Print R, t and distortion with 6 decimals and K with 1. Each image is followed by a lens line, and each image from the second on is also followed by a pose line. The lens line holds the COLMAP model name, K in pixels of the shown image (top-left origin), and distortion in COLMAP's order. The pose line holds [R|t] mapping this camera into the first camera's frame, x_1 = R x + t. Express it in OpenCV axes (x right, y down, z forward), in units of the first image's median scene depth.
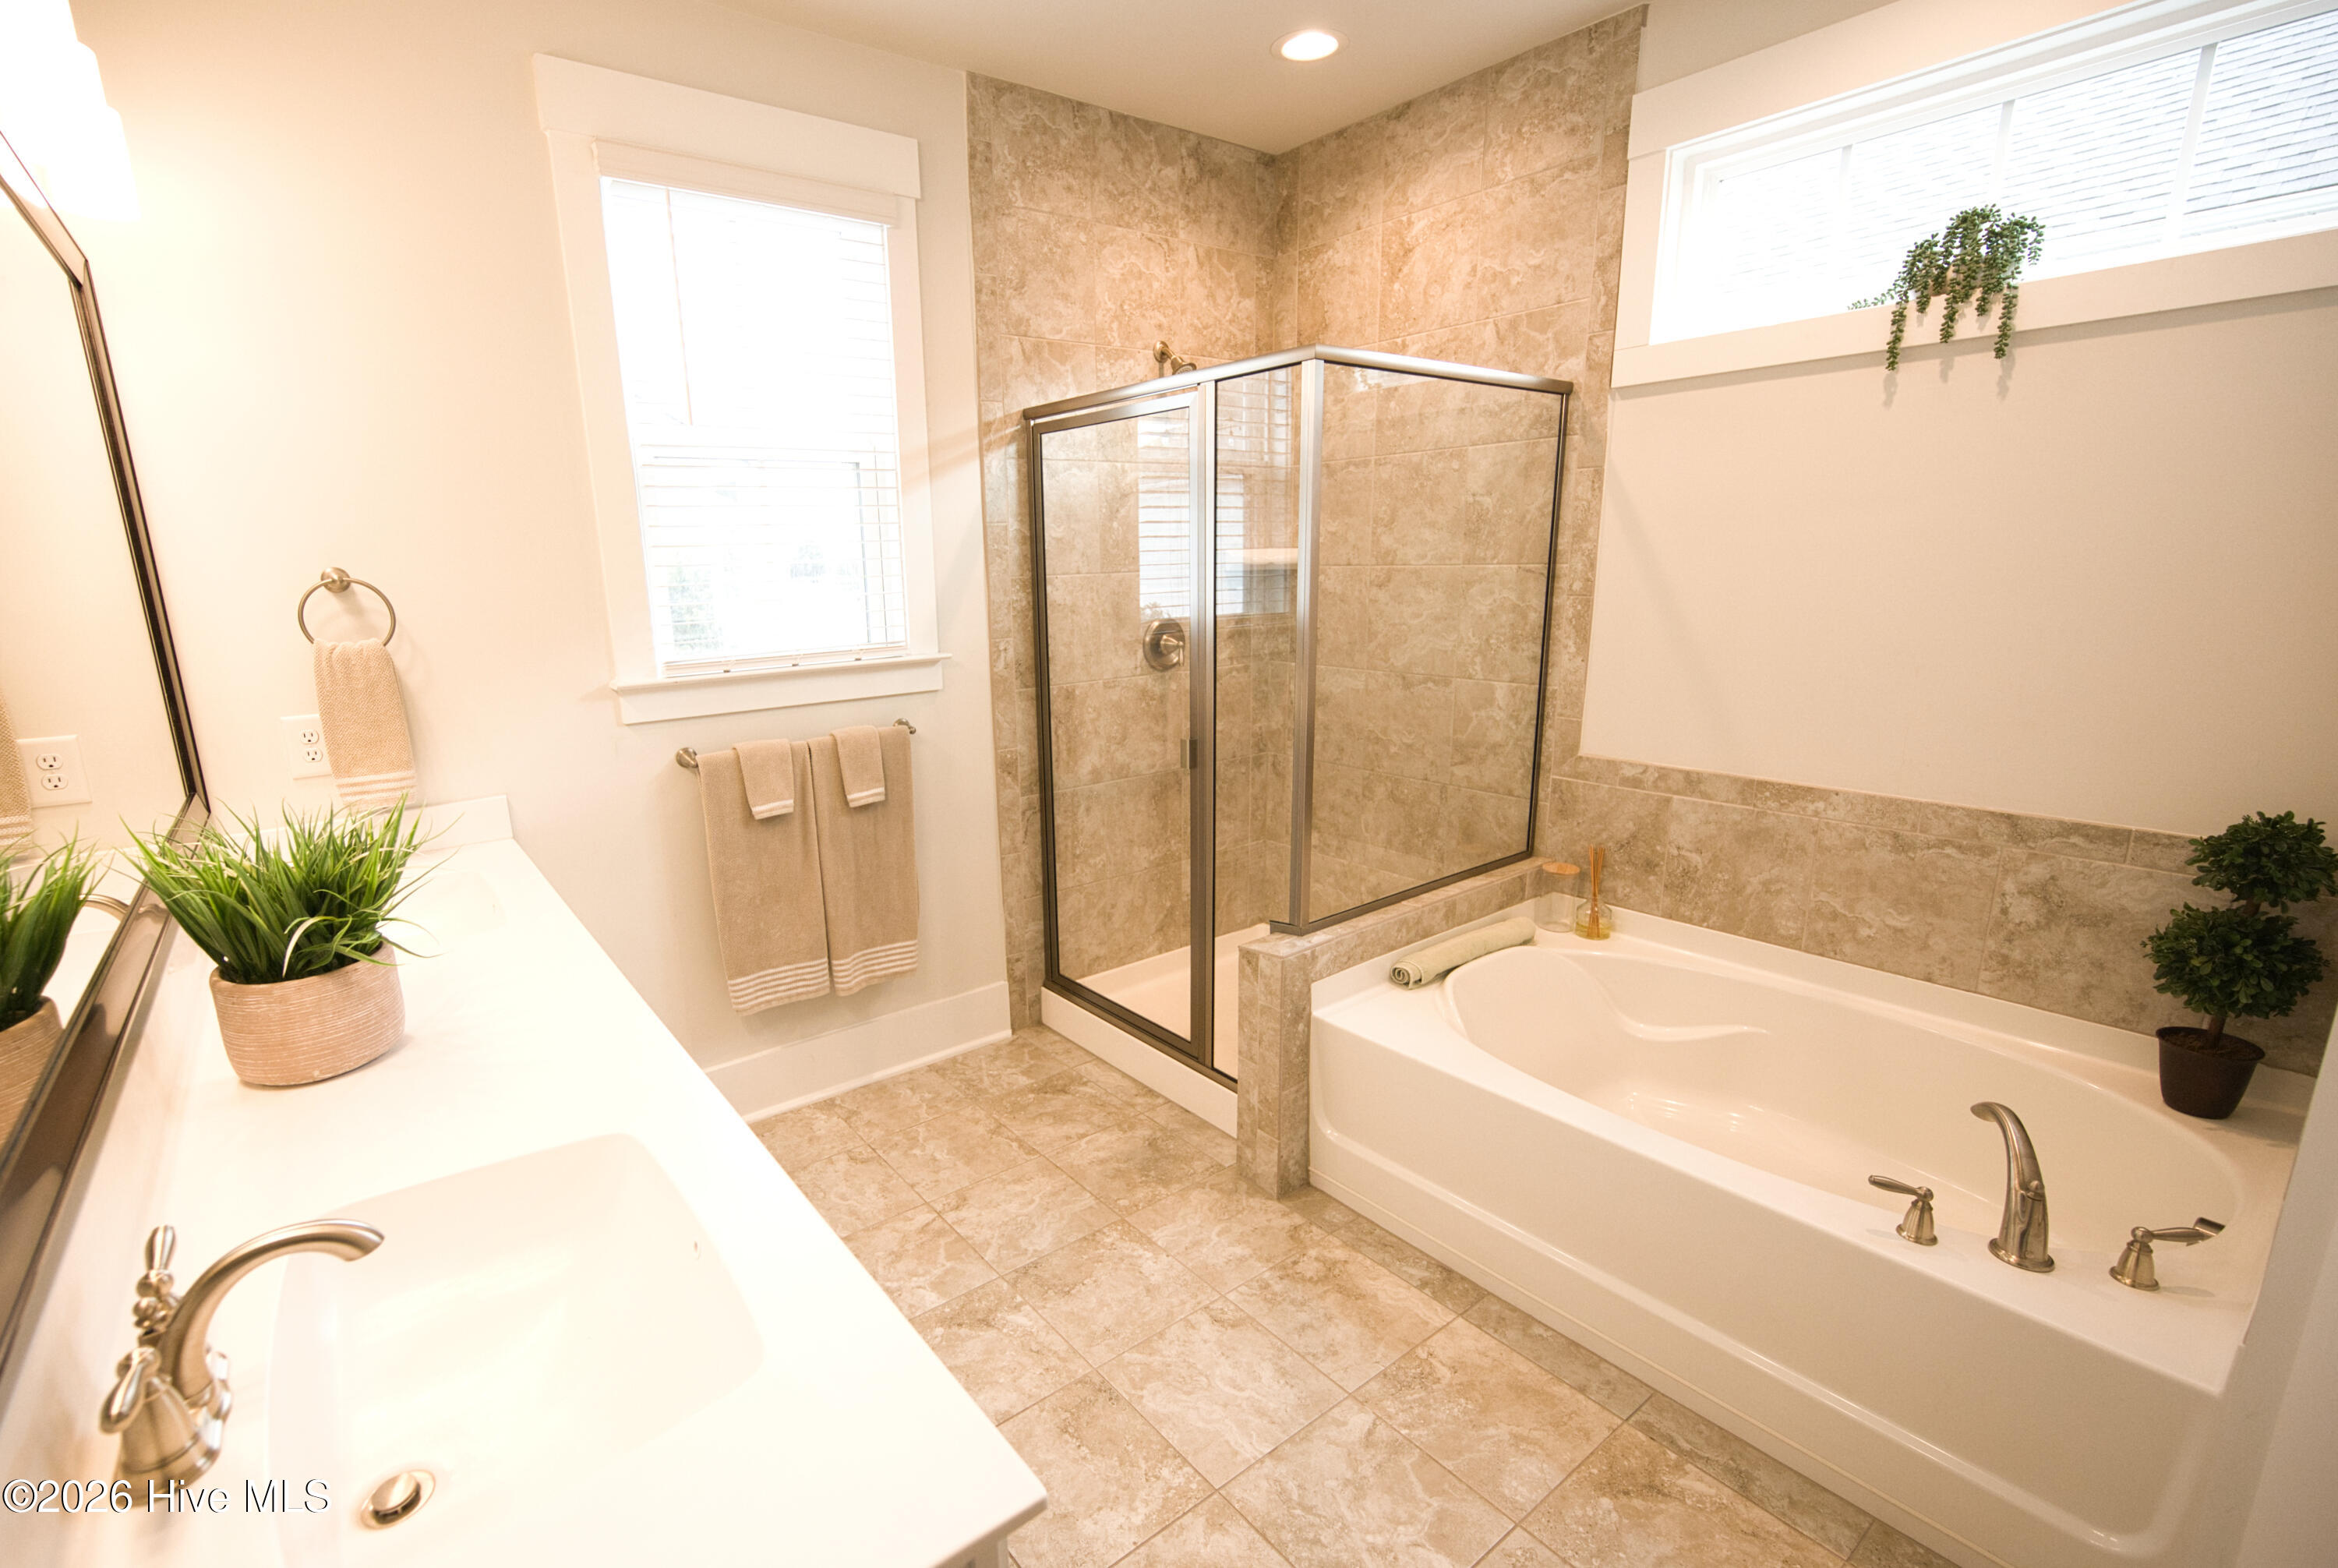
lens RADIAL K [[1051.2, 0, 1076.9], [0, 1051.2, 804.3], [0, 0, 1]] dist [-0.002332, 0.000704]
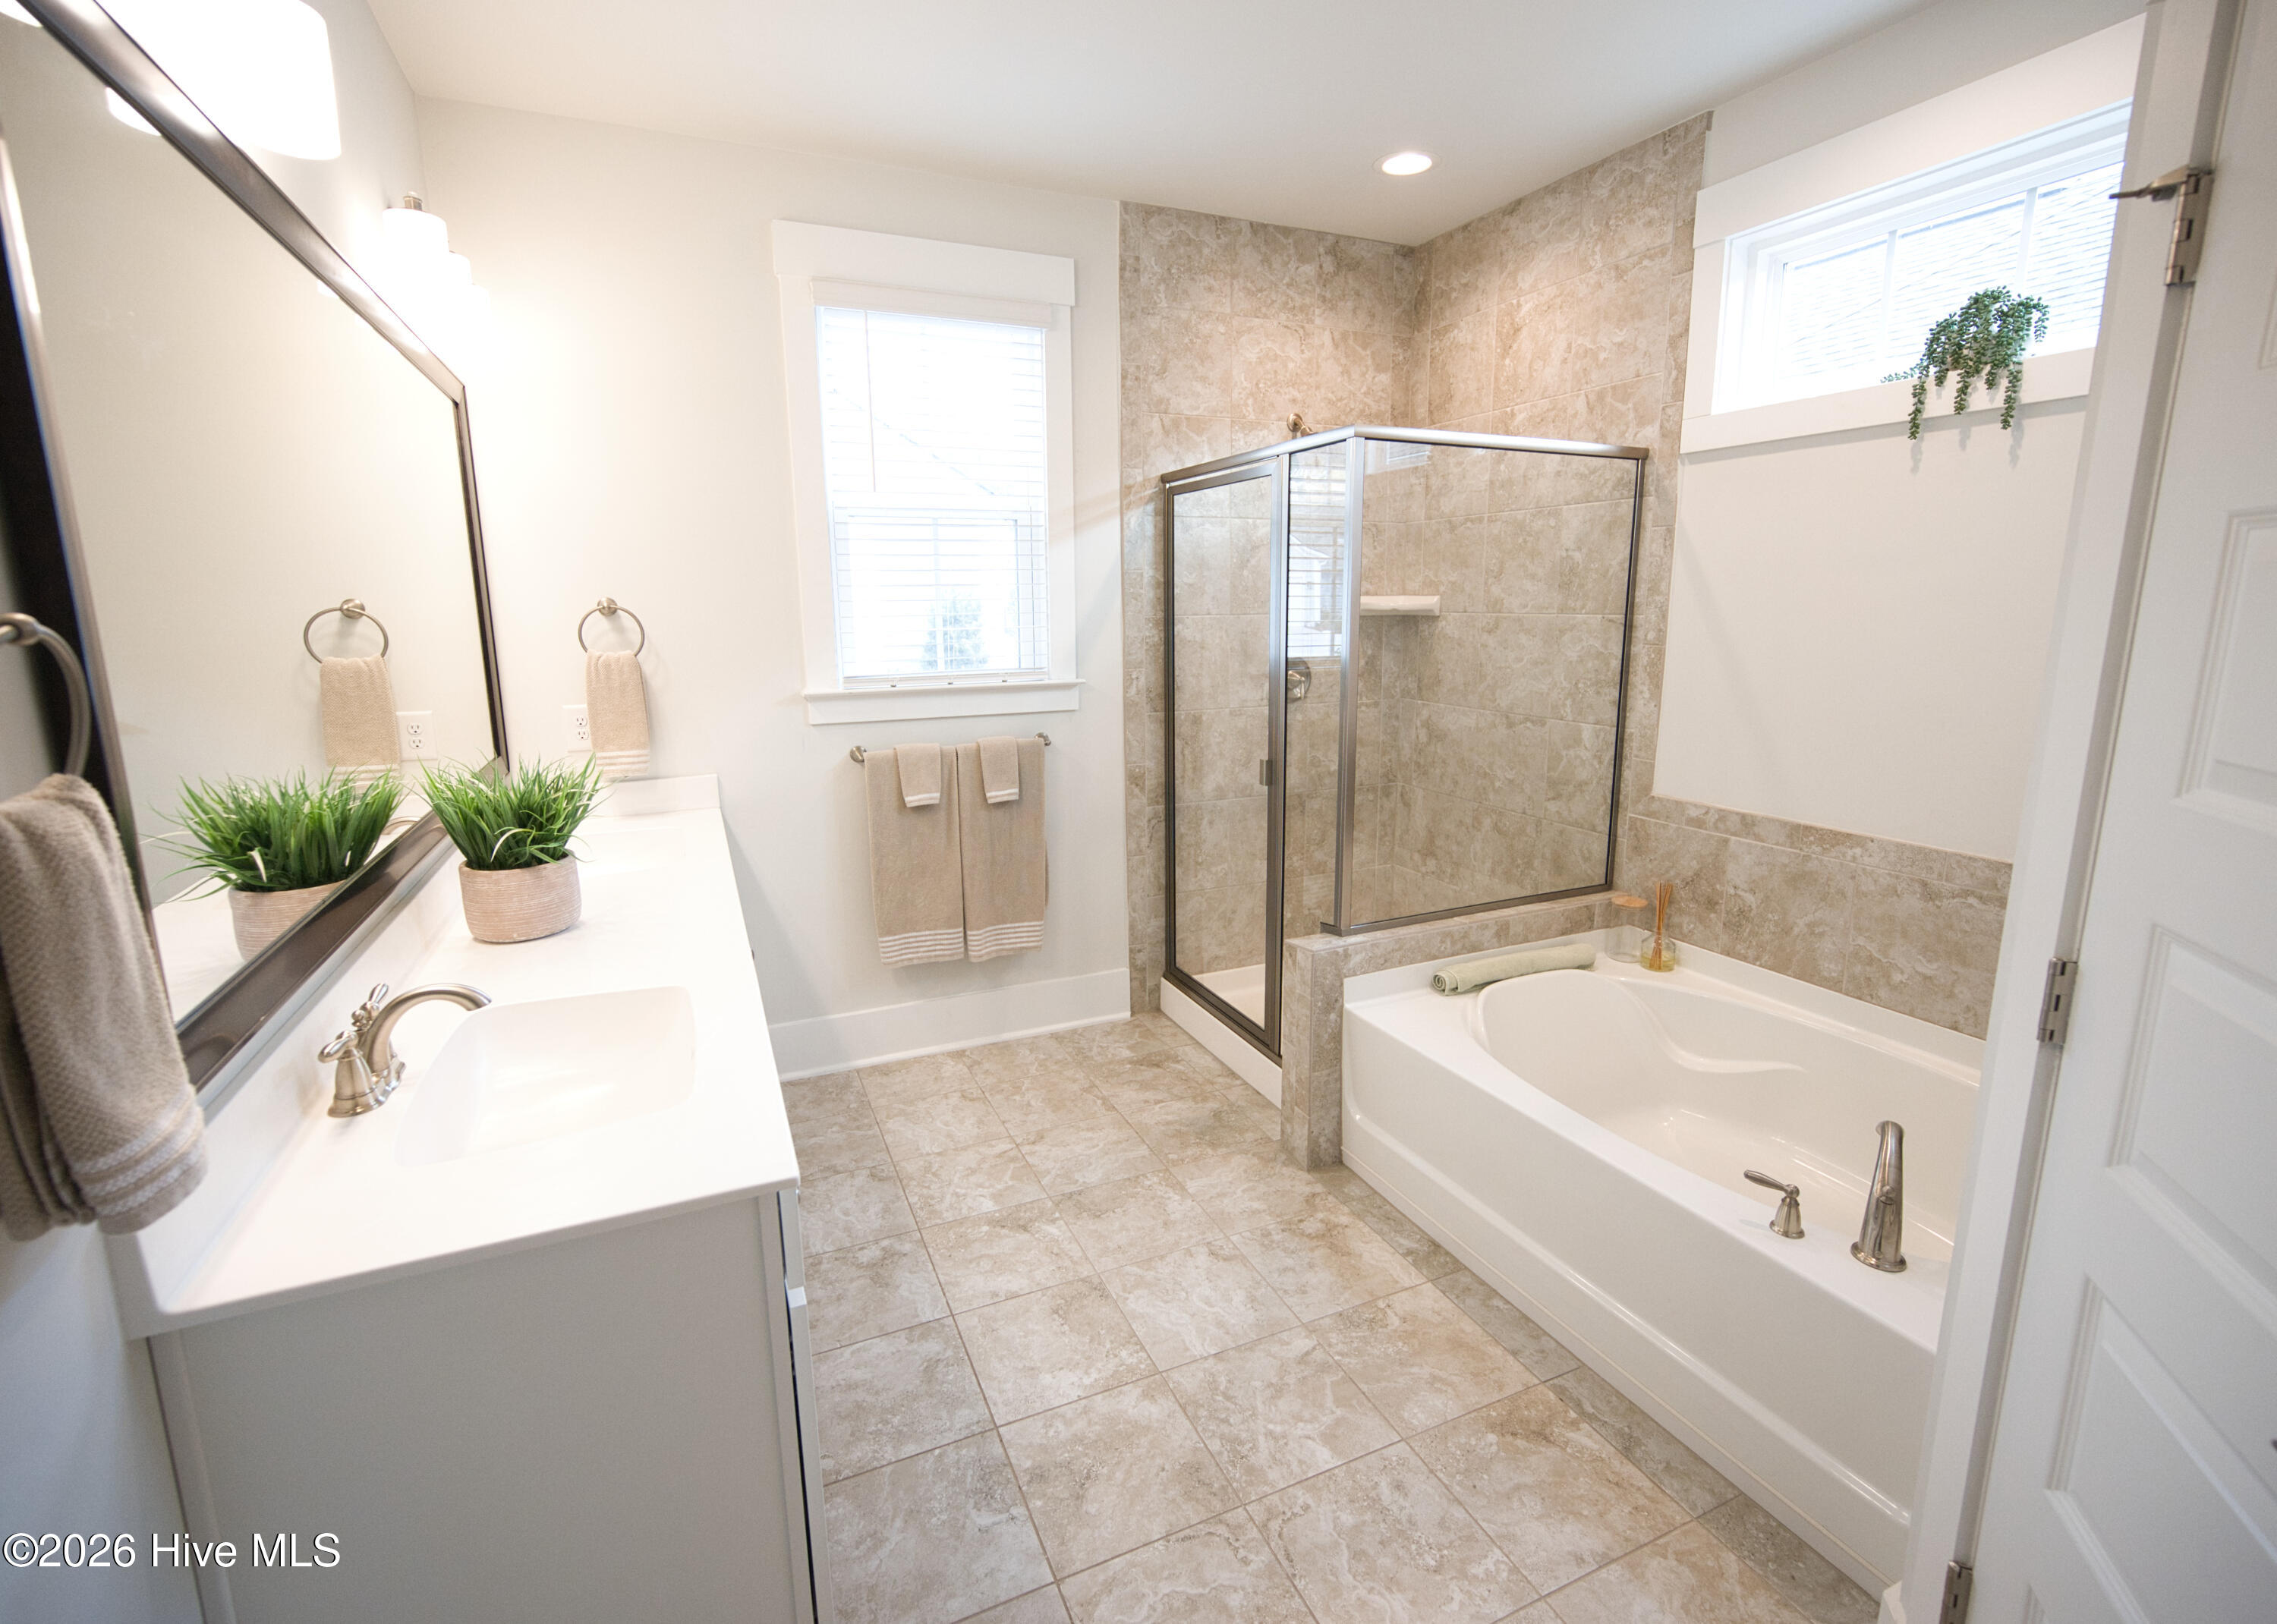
lens RADIAL K [[1032.6, 0, 1142.4], [0, 1032.6, 788.8], [0, 0, 1]] dist [-0.000599, -0.000362]
pose [[0.977959, 0.055335, -0.201332, 0.194488], [-0.065003, 0.997012, -0.041724, 0.024389], [0.198421, 0.053891, 0.978634, -0.119750]]
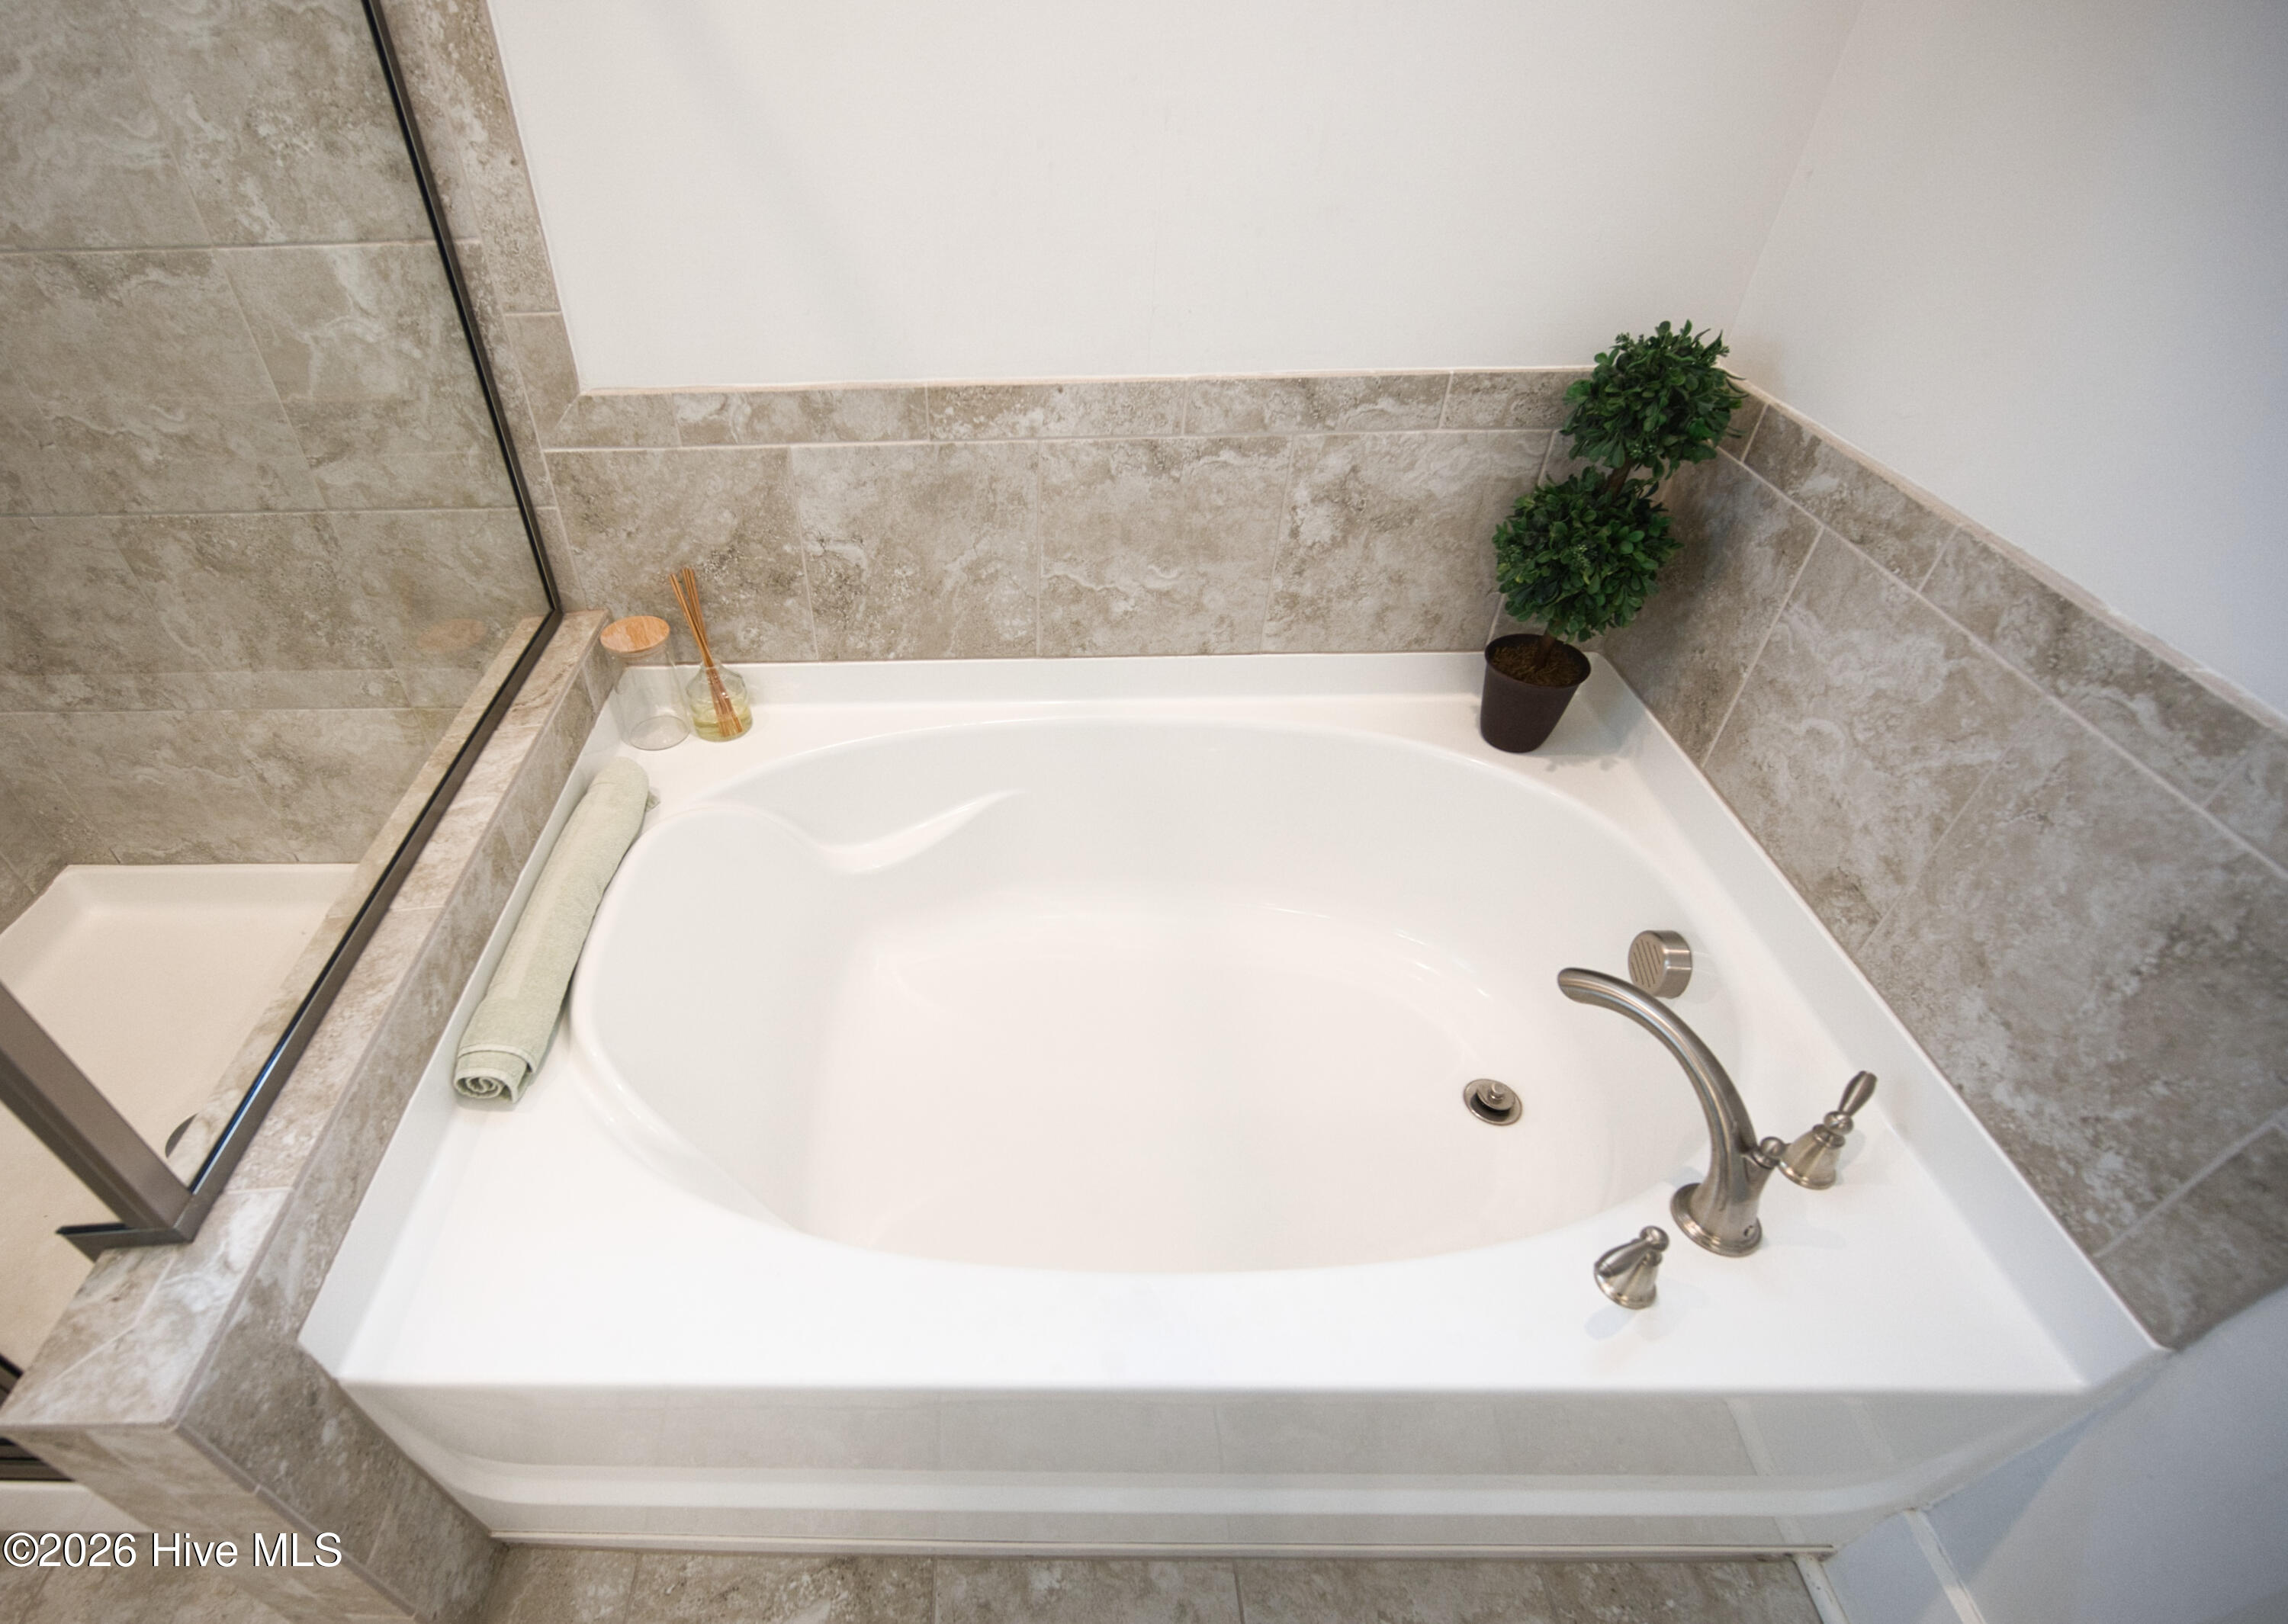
lens RADIAL K [[1092.1, 0, 974.1], [0, 1092.1, 844.6], [0, 0, 1]] dist [-0.019132, 0.010157]
pose [[0.611878, -0.510865, 0.603840, 0.198163], [0.193739, 0.836981, 0.511790, -0.096823], [-0.766858, -0.196166, 0.611104, 0.554214]]
